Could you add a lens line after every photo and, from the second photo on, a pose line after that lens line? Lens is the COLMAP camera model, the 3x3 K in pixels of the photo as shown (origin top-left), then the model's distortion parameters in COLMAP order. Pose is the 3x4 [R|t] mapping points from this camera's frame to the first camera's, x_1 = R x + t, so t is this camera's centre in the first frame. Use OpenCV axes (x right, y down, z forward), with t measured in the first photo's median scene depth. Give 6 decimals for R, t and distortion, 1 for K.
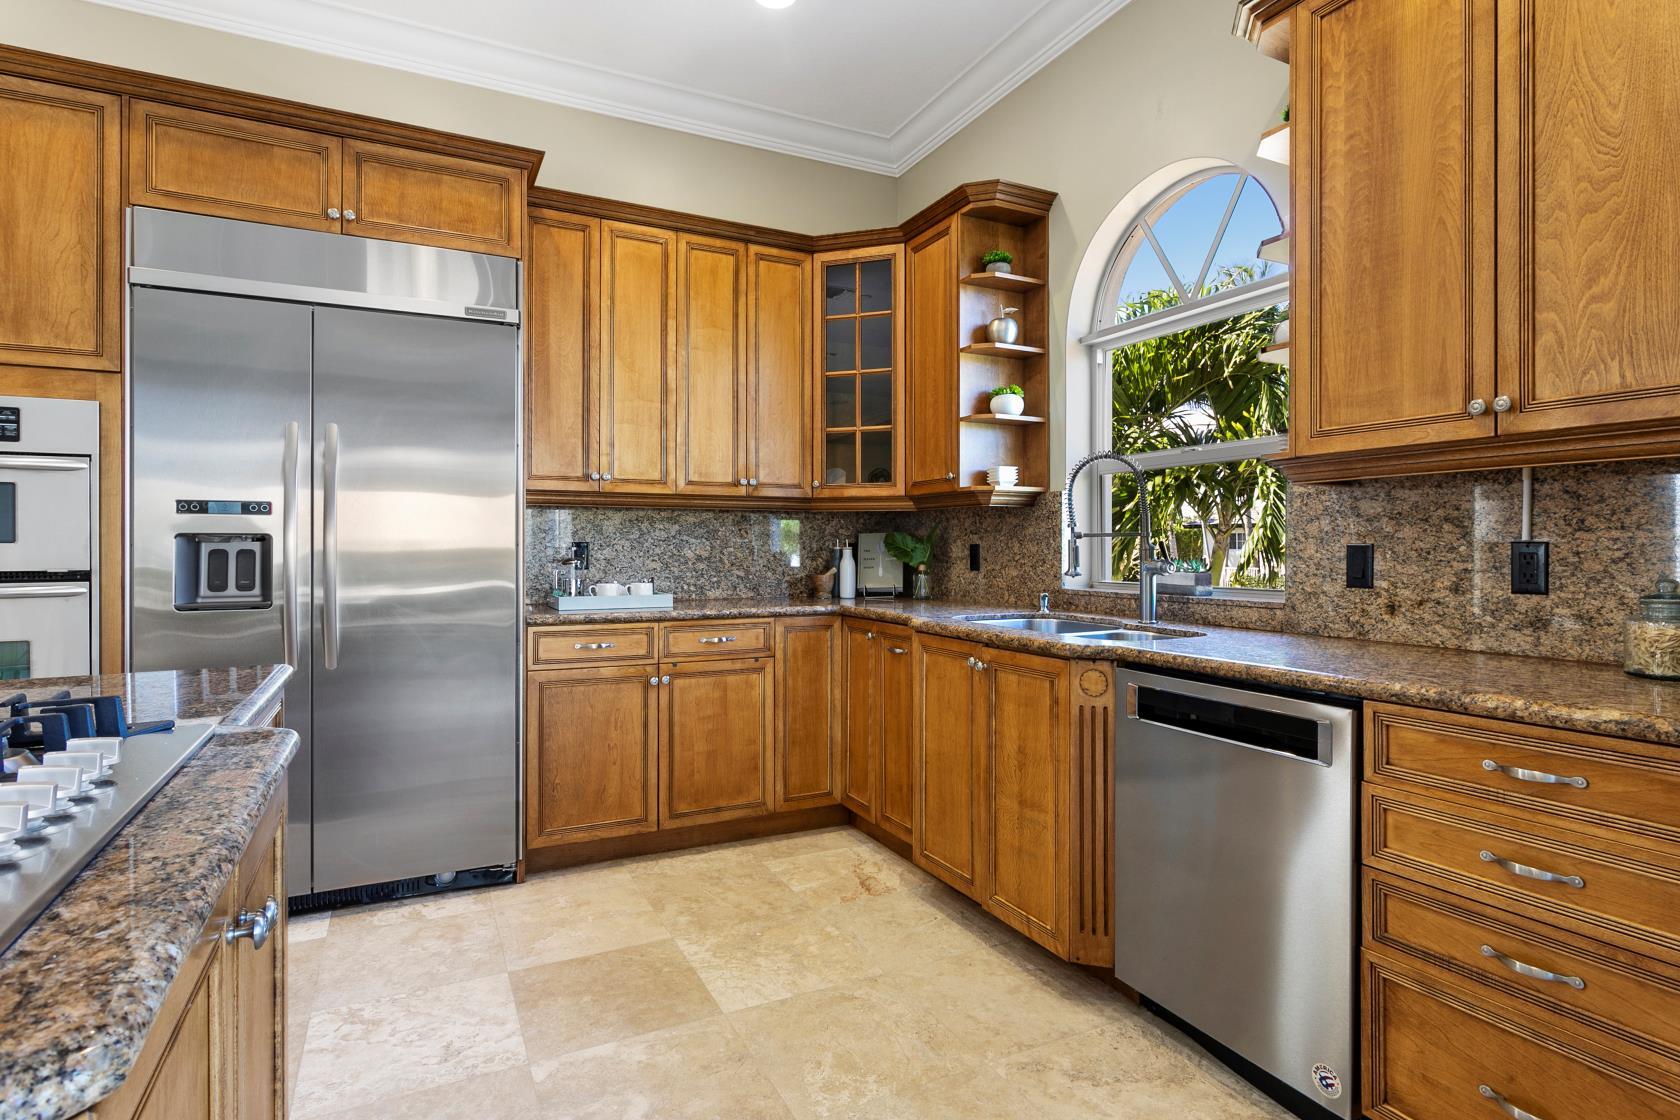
lens RADIAL K [[891.9, 0, 813.2], [0, 891.9, 538.6], [0, 0, 1]] dist [0.000213, 0.002224]
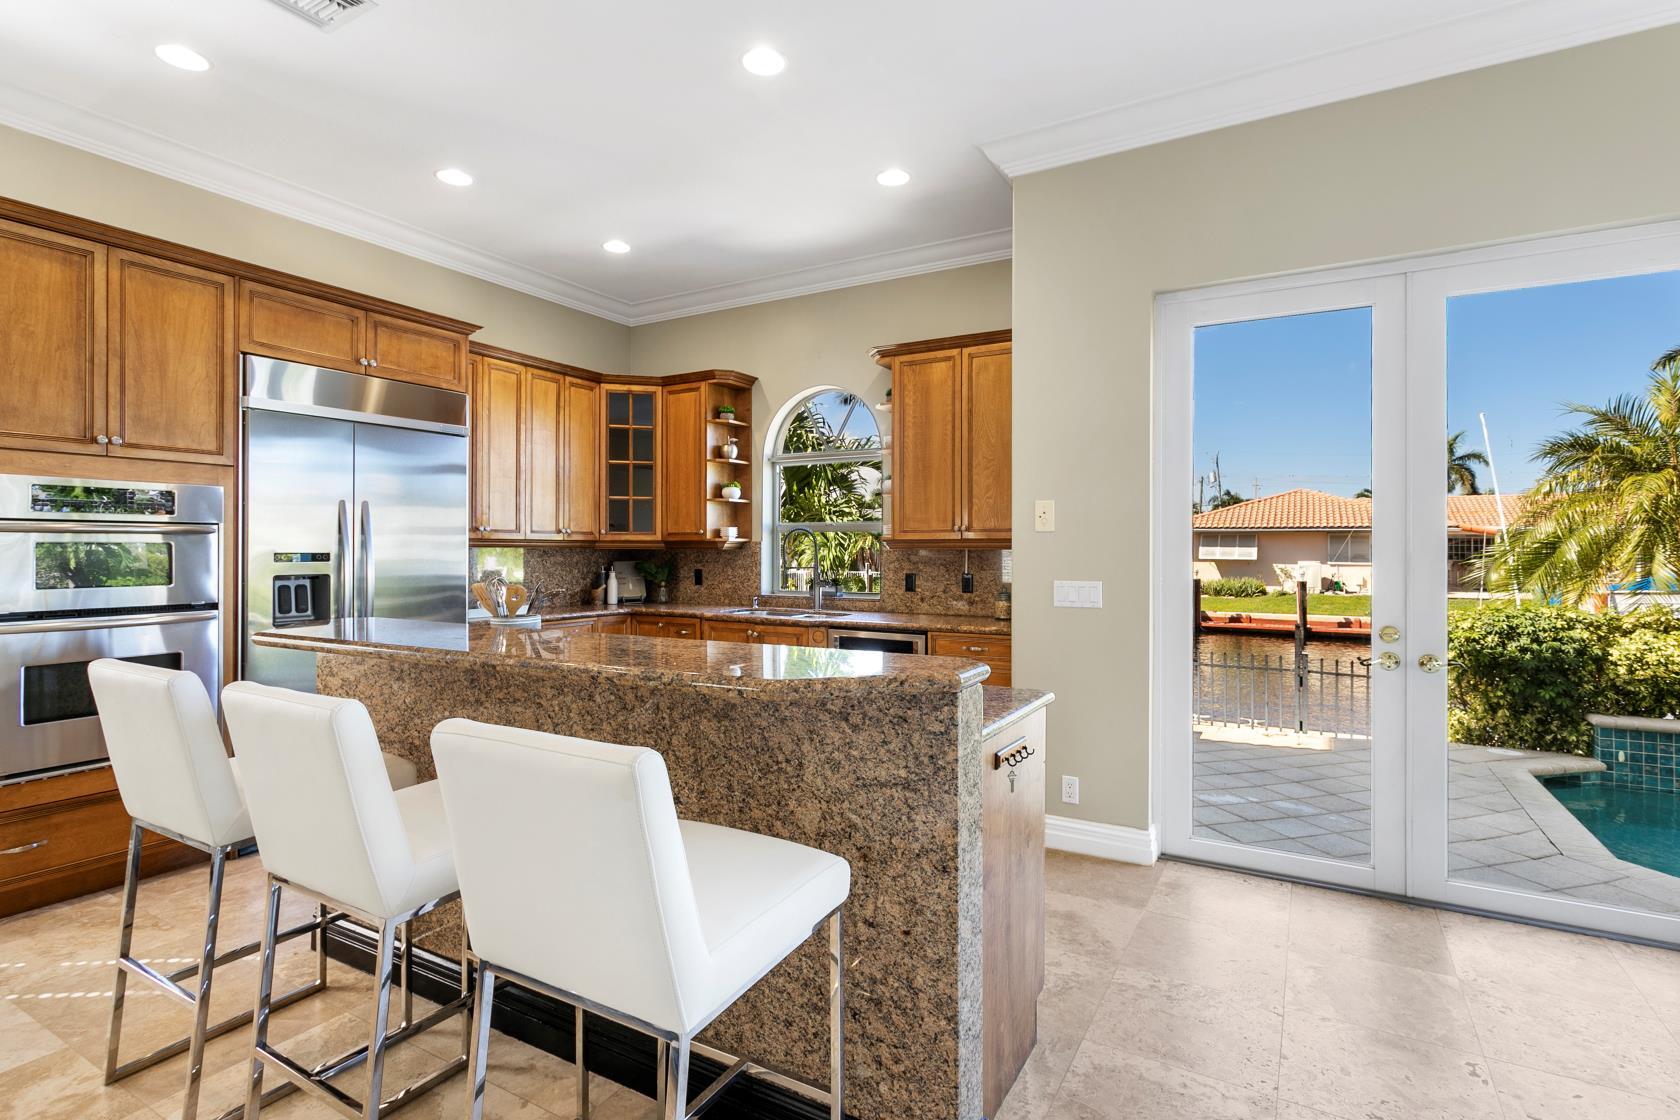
lens RADIAL K [[826.4, 0, 845.1], [0, 826.4, 534.6], [0, 0, 1]] dist [-0.000031, 0.003783]
pose [[0.831709, 0.011745, 0.555088, -0.515081], [-0.005265, 0.999898, -0.013267, -0.045345], [-0.555187, 0.008111, 0.831686, -0.506897]]
